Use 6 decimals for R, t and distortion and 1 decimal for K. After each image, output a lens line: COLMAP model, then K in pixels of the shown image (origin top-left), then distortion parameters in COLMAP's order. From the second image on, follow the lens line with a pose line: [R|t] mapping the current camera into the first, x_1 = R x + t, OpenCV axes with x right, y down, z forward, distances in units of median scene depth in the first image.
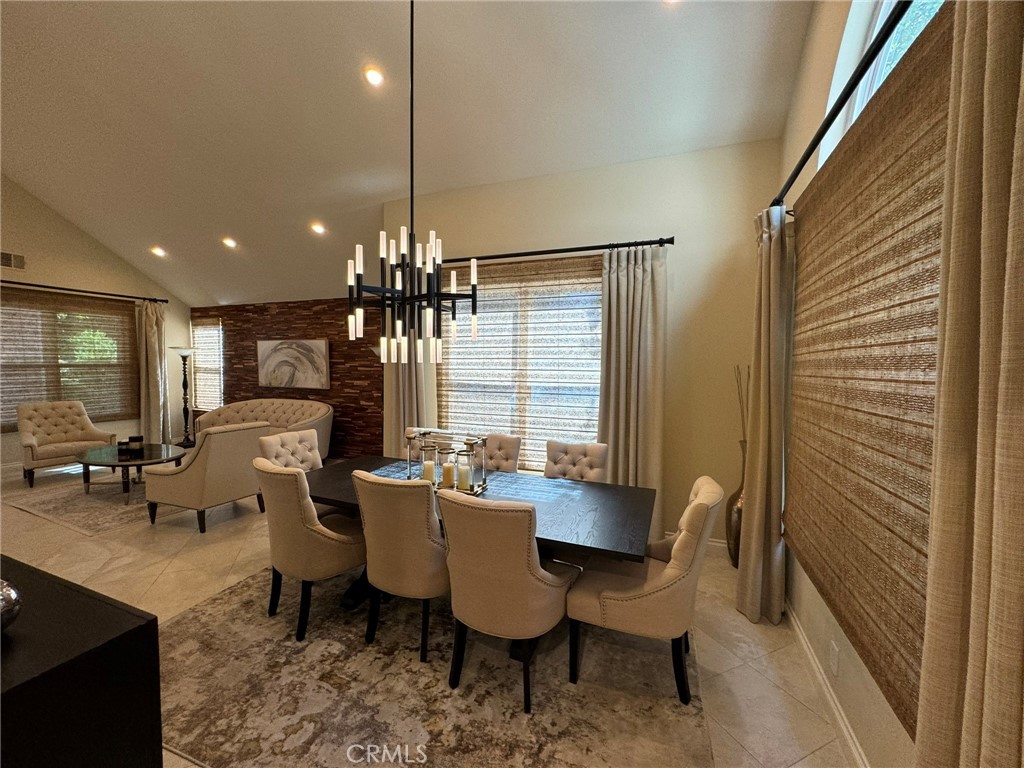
lens RADIAL K [[408.2, 0, 512.6], [0, 408.2, 383.0], [0, 0, 1]] dist [-0.003630, 0.000404]
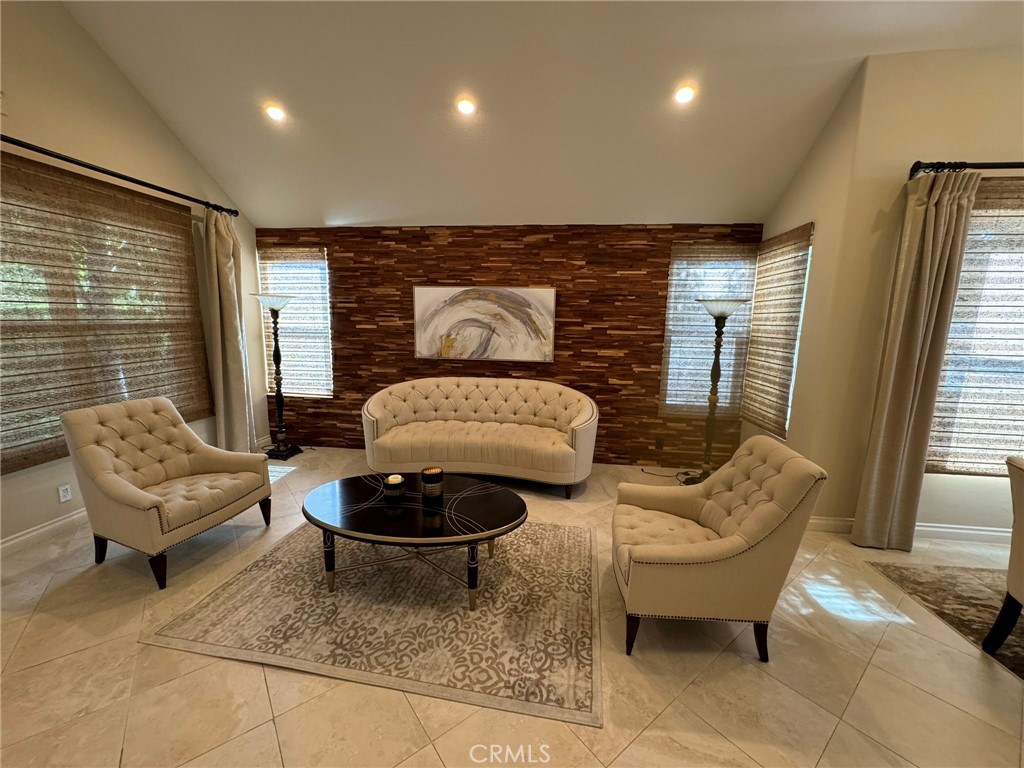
lens RADIAL K [[408.2, 0, 508.8], [0, 408.2, 381.7], [0, 0, 1]] dist [-0.003630, 0.000404]
pose [[0.968616, -0.030188, 0.246723, -1.163140], [0.003928, 0.994333, 0.106242, -0.041817], [-0.248532, -0.101939, 0.963245, 0.600841]]
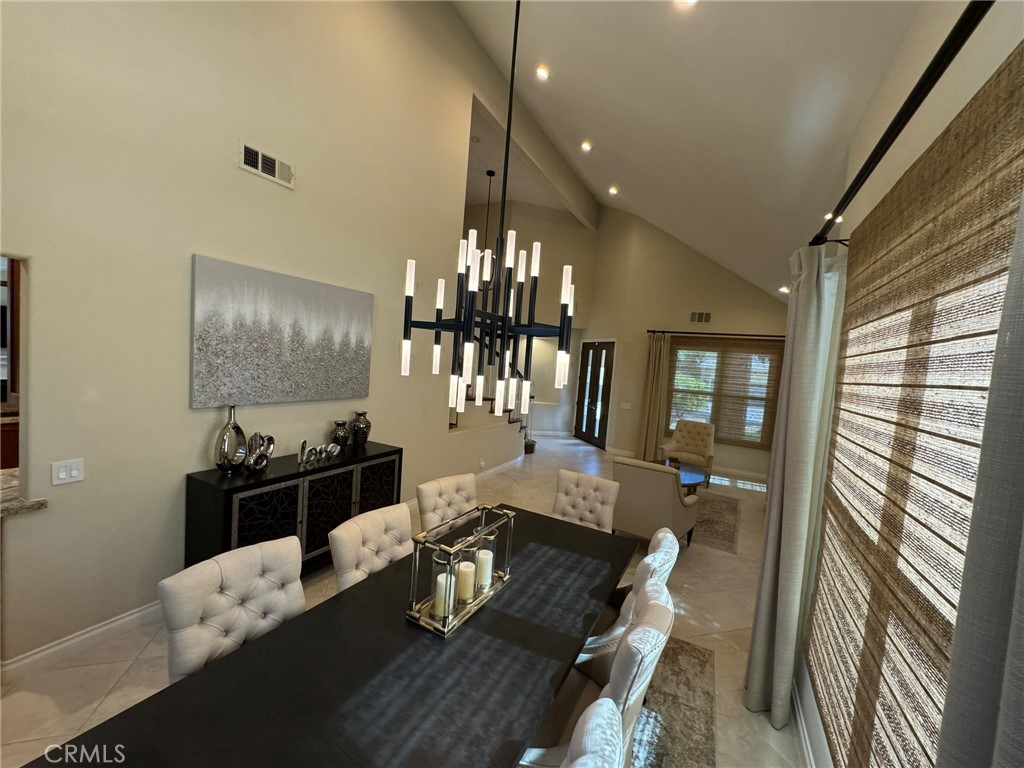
lens RADIAL K [[408.2, 0, 510.8], [0, 408.2, 384.8], [0, 0, 1]] dist [-0.003630, 0.000404]
pose [[-0.114421, 0.043663, -0.992472, 0.340970], [-0.129736, 0.989821, 0.058504, -0.100741], [0.984925, 0.135454, -0.107591, 0.772593]]
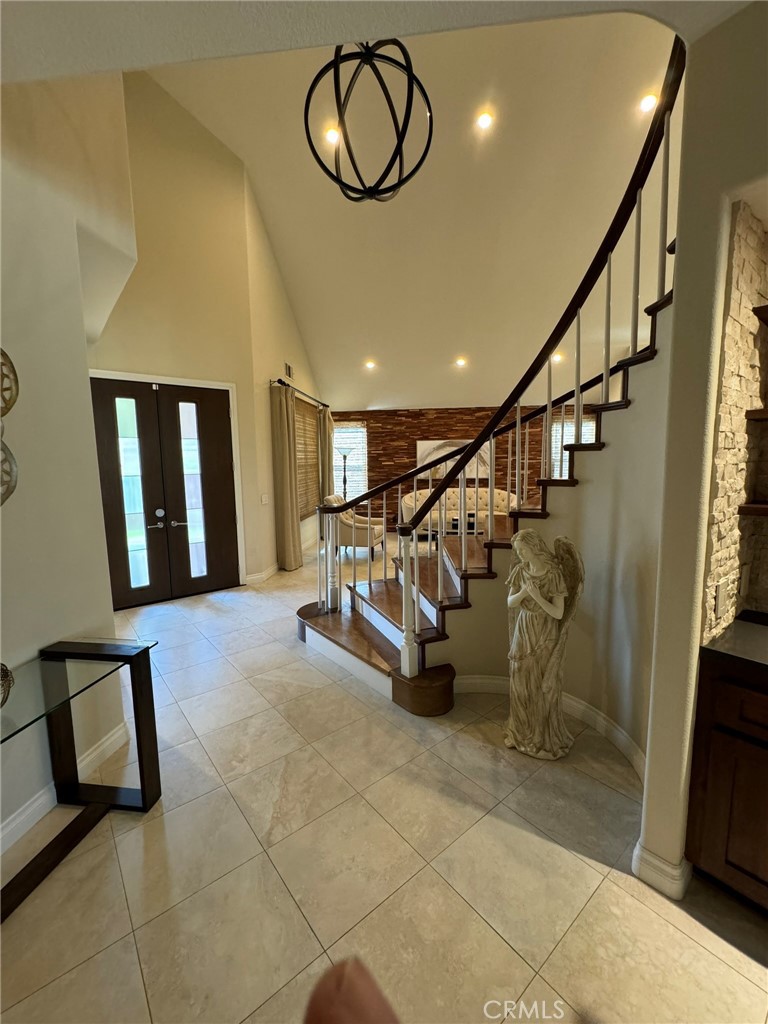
lens RADIAL K [[420.1, 0, 384.0], [0, 420.1, 509.0], [0, 0, 1]] dist [0.000123, 0.000123]
pose [[0.965322, -0.055534, 0.255086, -1.885475], [0.039111, 0.996849, 0.069012, 0.011596], [-0.258115, -0.056642, 0.964452, -0.317955]]
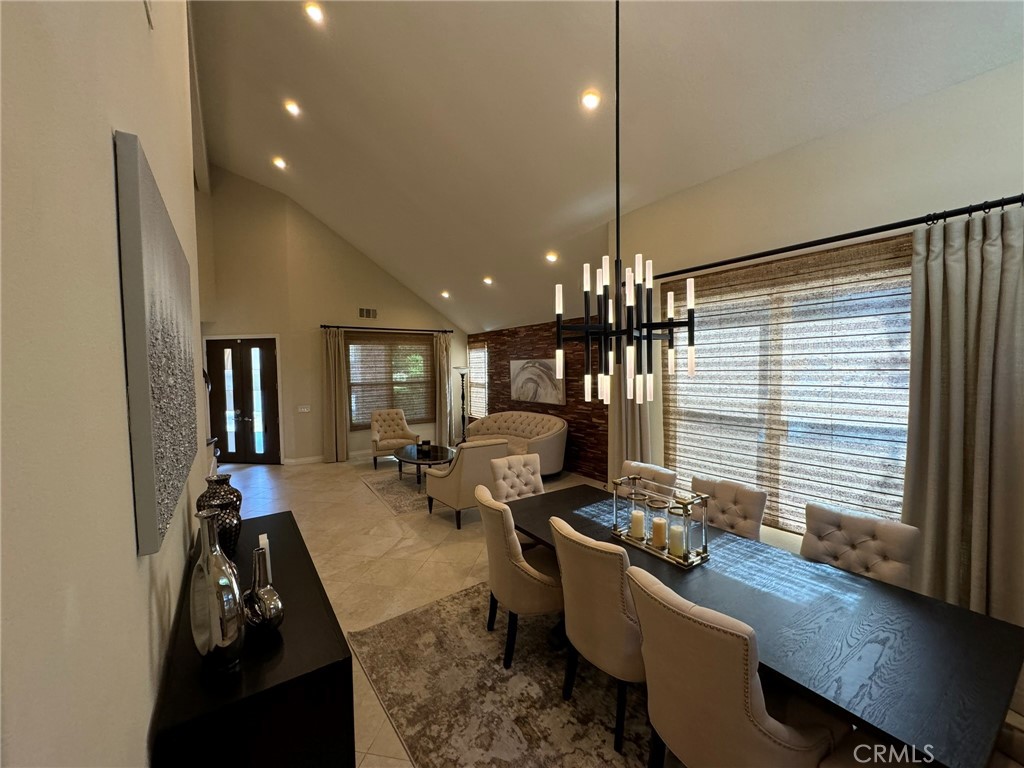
lens RADIAL K [[408.2, 0, 512.0], [0, 408.2, 383.5], [0, 0, 1]] dist [-0.003630, 0.000404]
pose [[0.829109, 0.001569, -0.559086, 0.045476], [-0.005965, 0.999964, -0.006040, -0.056752], [0.559056, 0.008343, 0.829088, 0.078387]]
